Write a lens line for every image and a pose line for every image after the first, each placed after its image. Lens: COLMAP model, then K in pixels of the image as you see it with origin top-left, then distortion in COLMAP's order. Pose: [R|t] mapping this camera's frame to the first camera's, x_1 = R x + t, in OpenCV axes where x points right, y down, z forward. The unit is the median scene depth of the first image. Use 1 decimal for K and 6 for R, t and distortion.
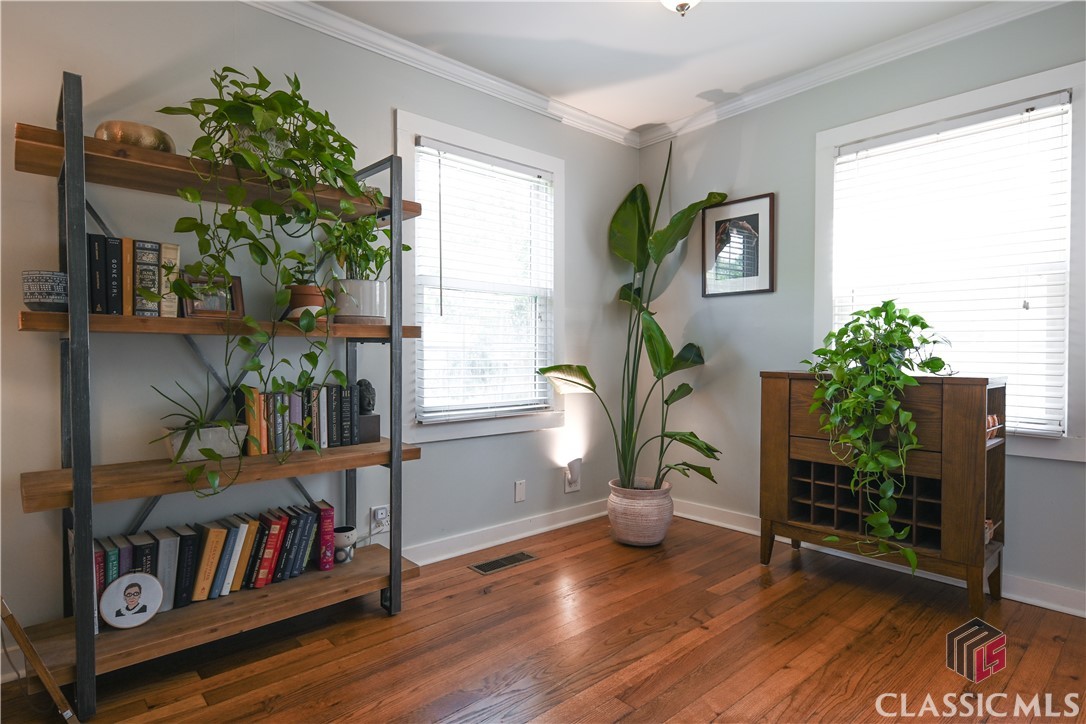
lens RADIAL K [[570.9, 0, 541.2], [0, 570.9, 359.5], [0, 0, 1]] dist [0.011548, -0.003001]
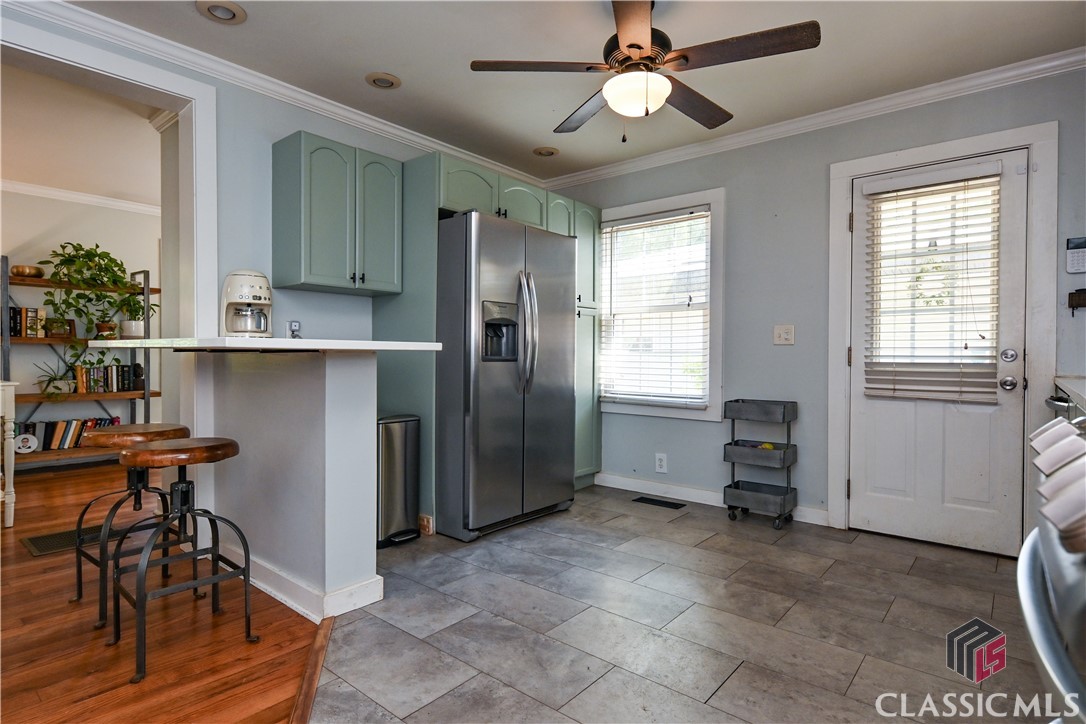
lens RADIAL K [[570.9, 0, 540.4], [0, 570.9, 359.9], [0, 0, 1]] dist [0.011548, -0.003001]
pose [[0.989492, 0.002984, 0.144554, 0.930467], [-0.002532, 0.999991, -0.003308, 0.026081], [-0.144563, 0.002907, 0.989491, -1.459308]]
